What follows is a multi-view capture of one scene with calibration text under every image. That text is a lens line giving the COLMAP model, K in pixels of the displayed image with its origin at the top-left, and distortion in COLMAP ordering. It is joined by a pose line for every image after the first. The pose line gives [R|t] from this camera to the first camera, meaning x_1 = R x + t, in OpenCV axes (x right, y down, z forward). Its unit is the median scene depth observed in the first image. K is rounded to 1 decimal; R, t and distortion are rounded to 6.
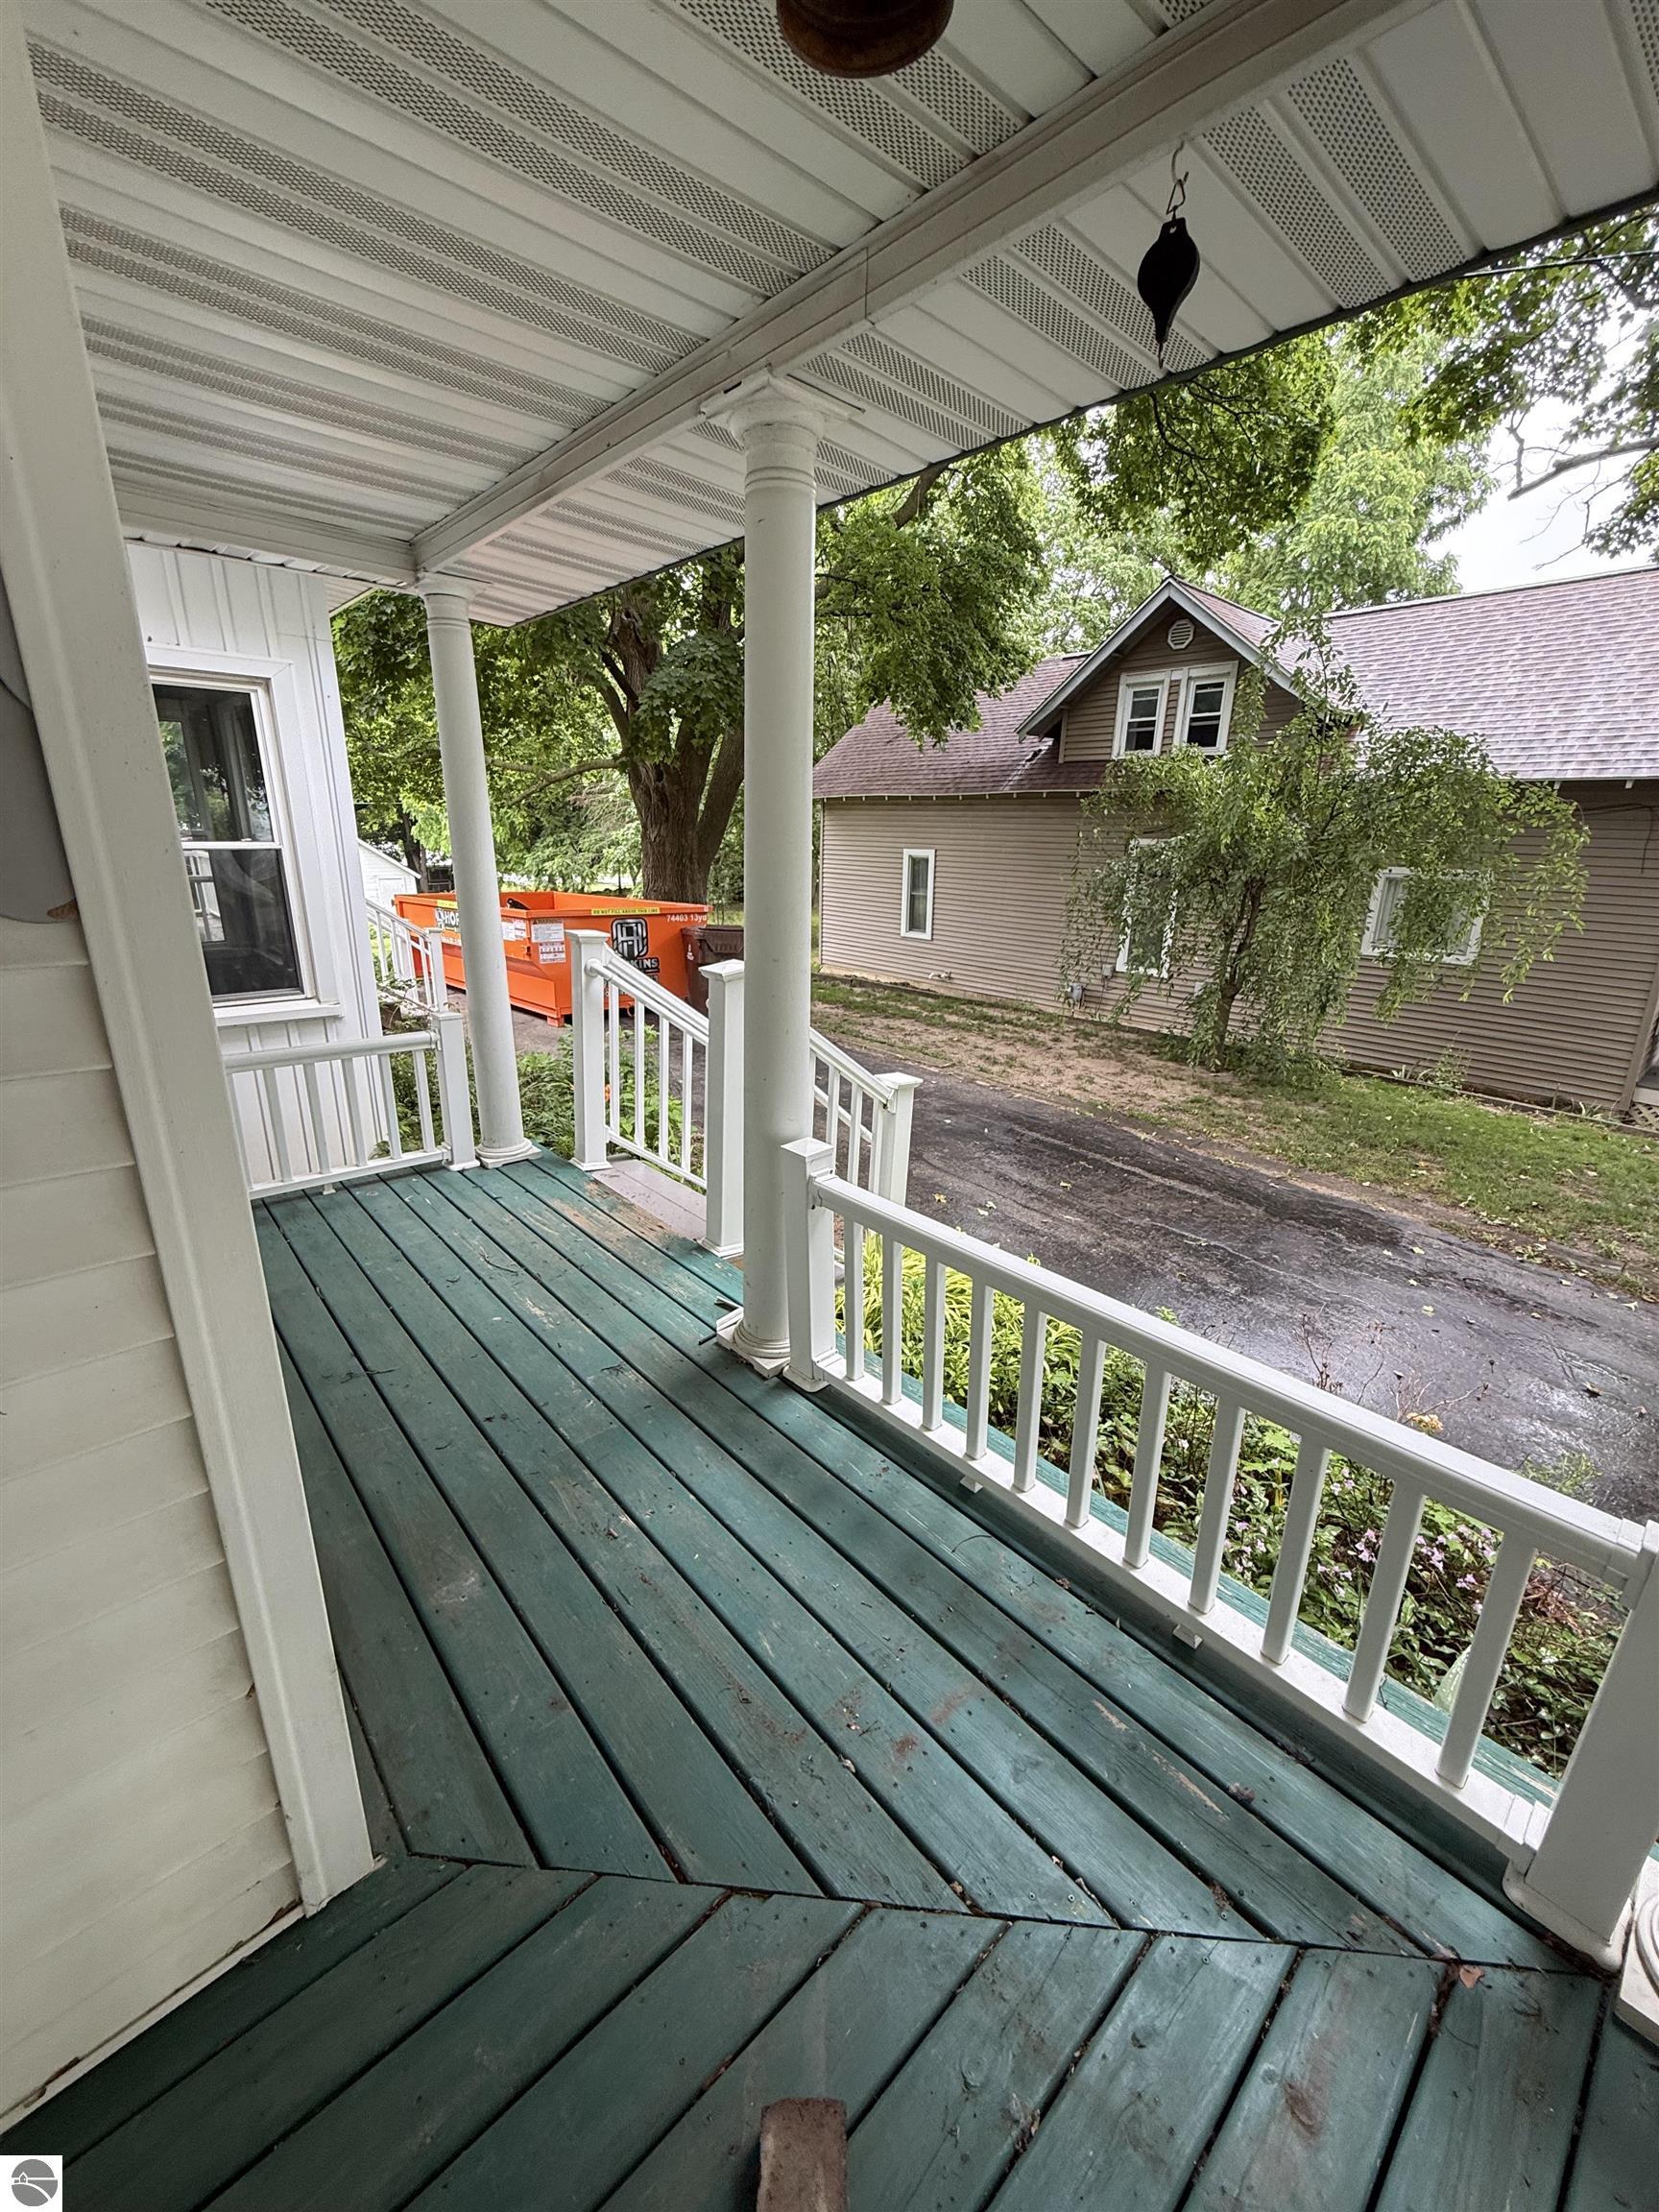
lens RADIAL K [[879.5, 0, 825.3], [0, 879.5, 1100.0], [0, 0, 1]] dist [0.000127, 0.000347]
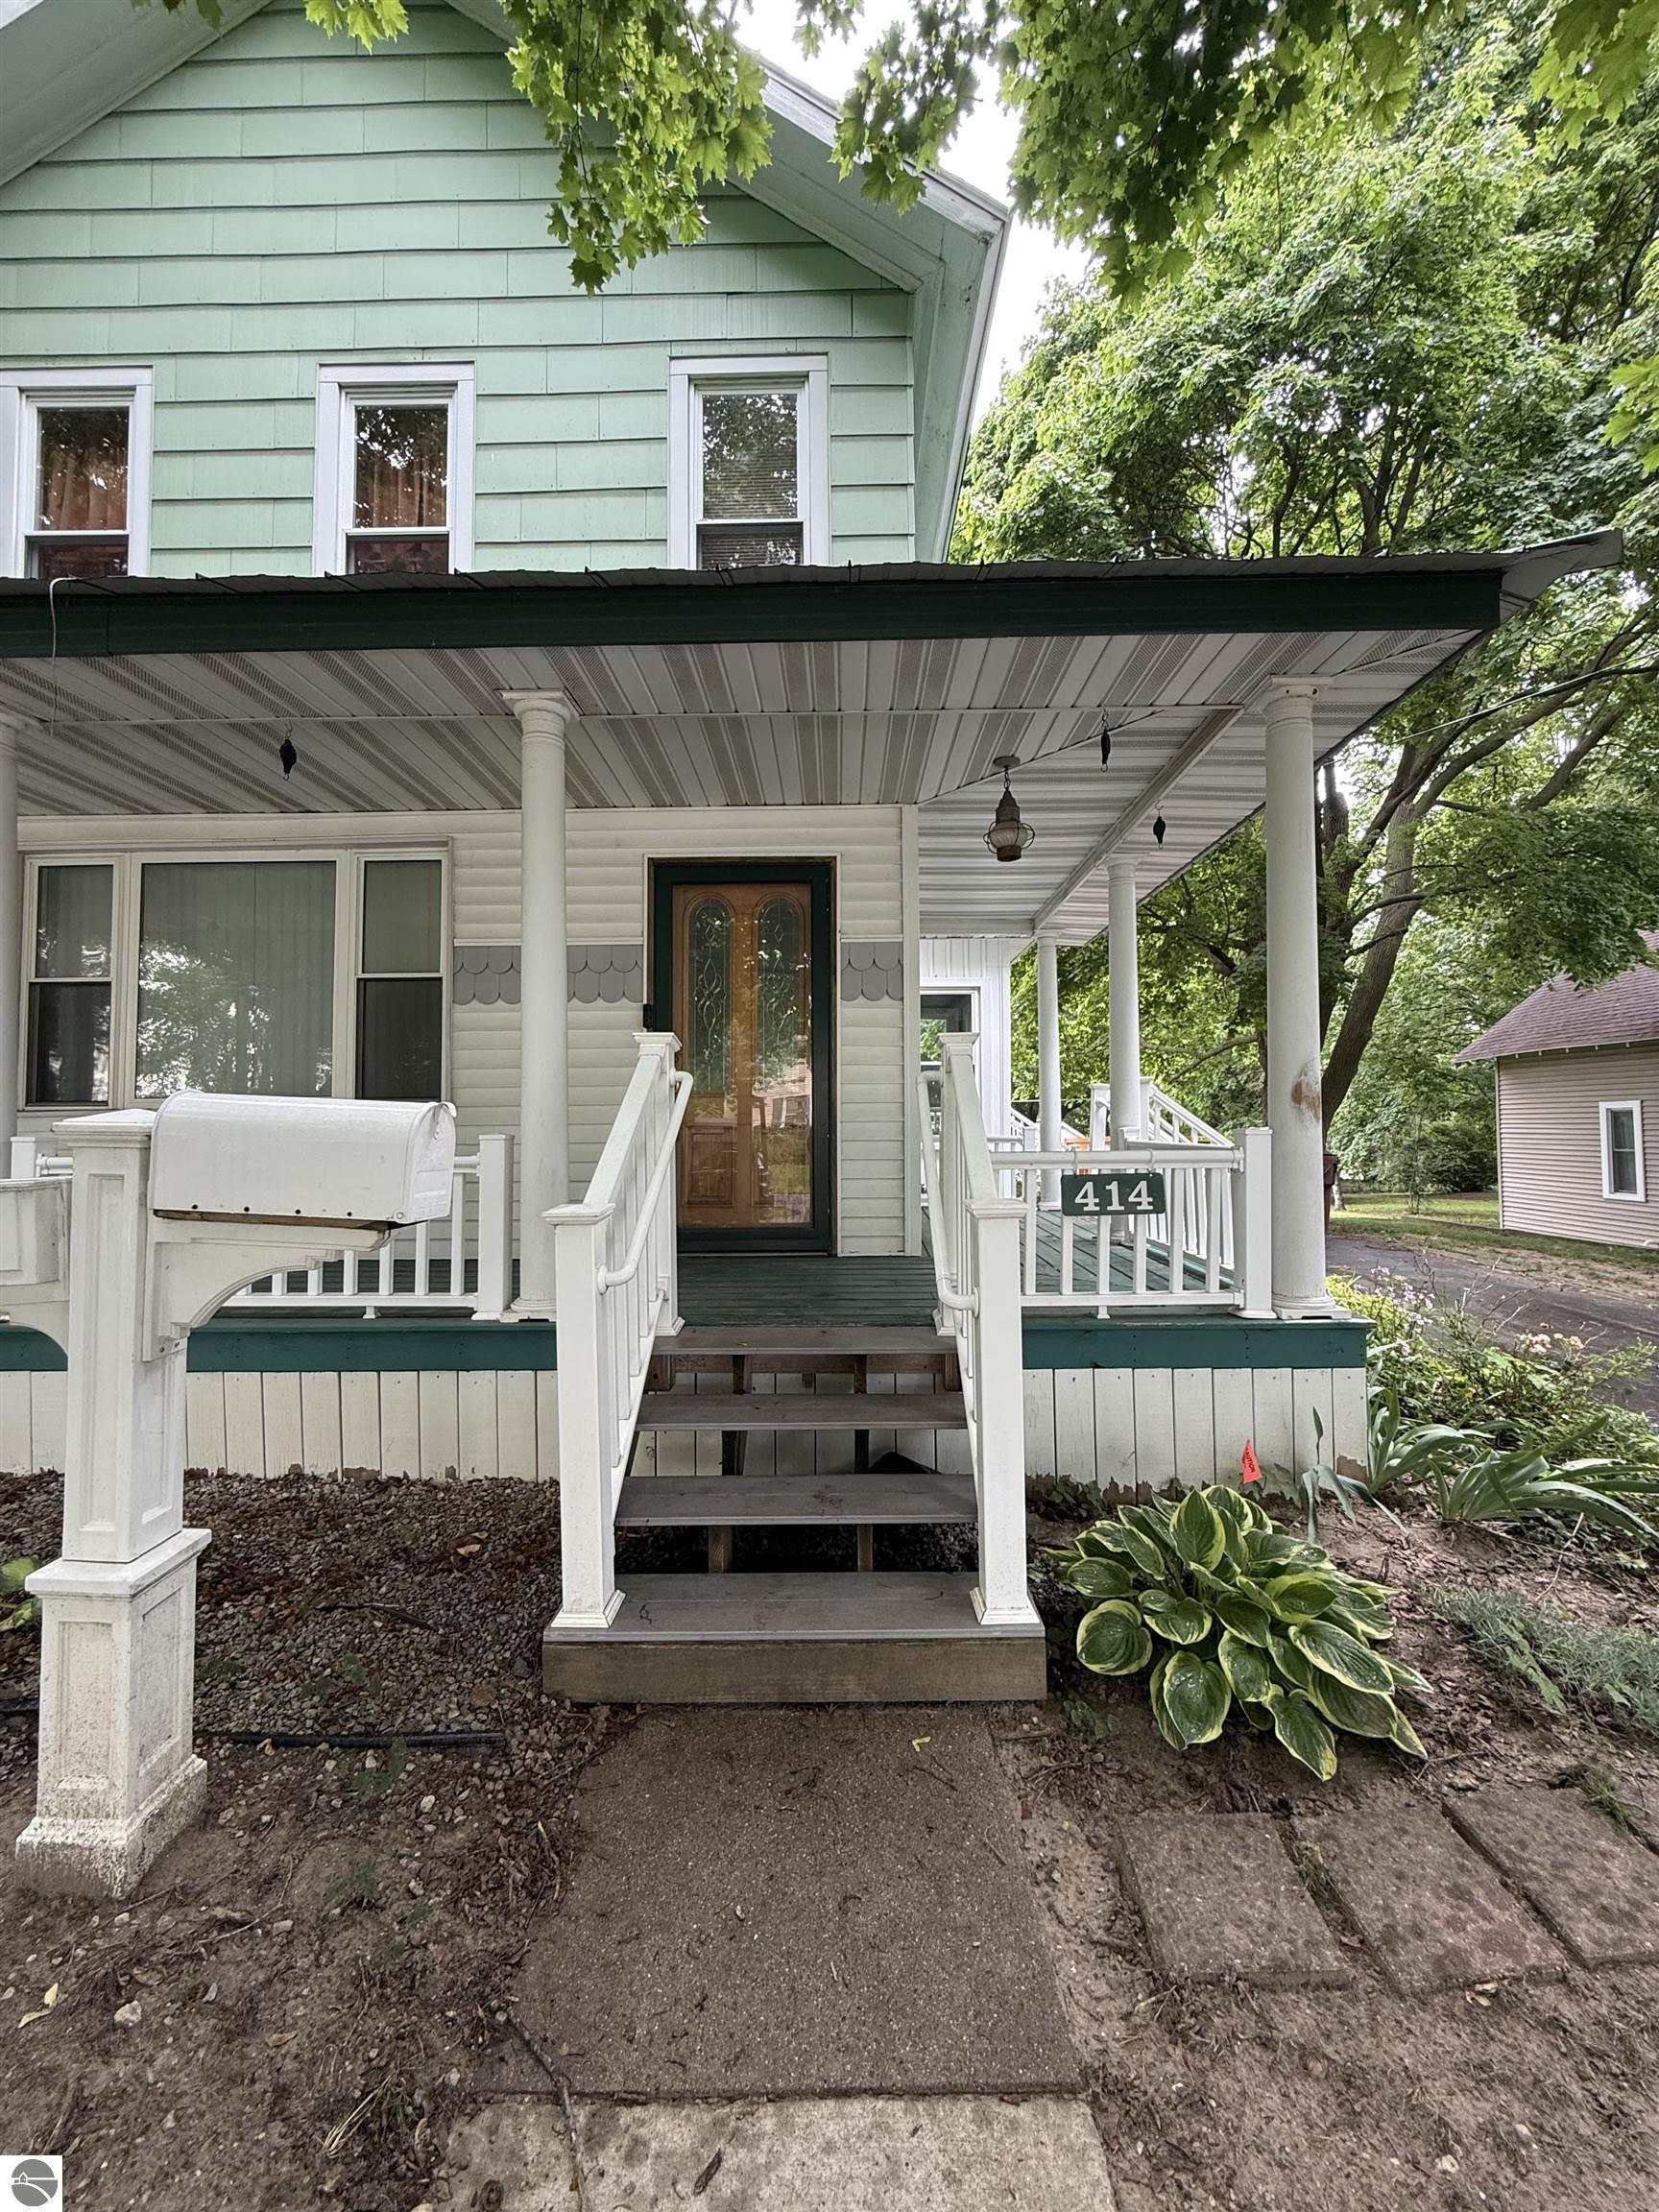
lens RADIAL K [[879.5, 0, 825.3], [0, 879.5, 1100.0], [0, 0, 1]] dist [0.000127, 0.000347]
pose [[0.731994, -0.039326, -0.680175, 0.130773], [-0.186122, 0.948816, -0.255160, 0.096674], [0.655395, 0.313372, 0.687208, -0.151510]]
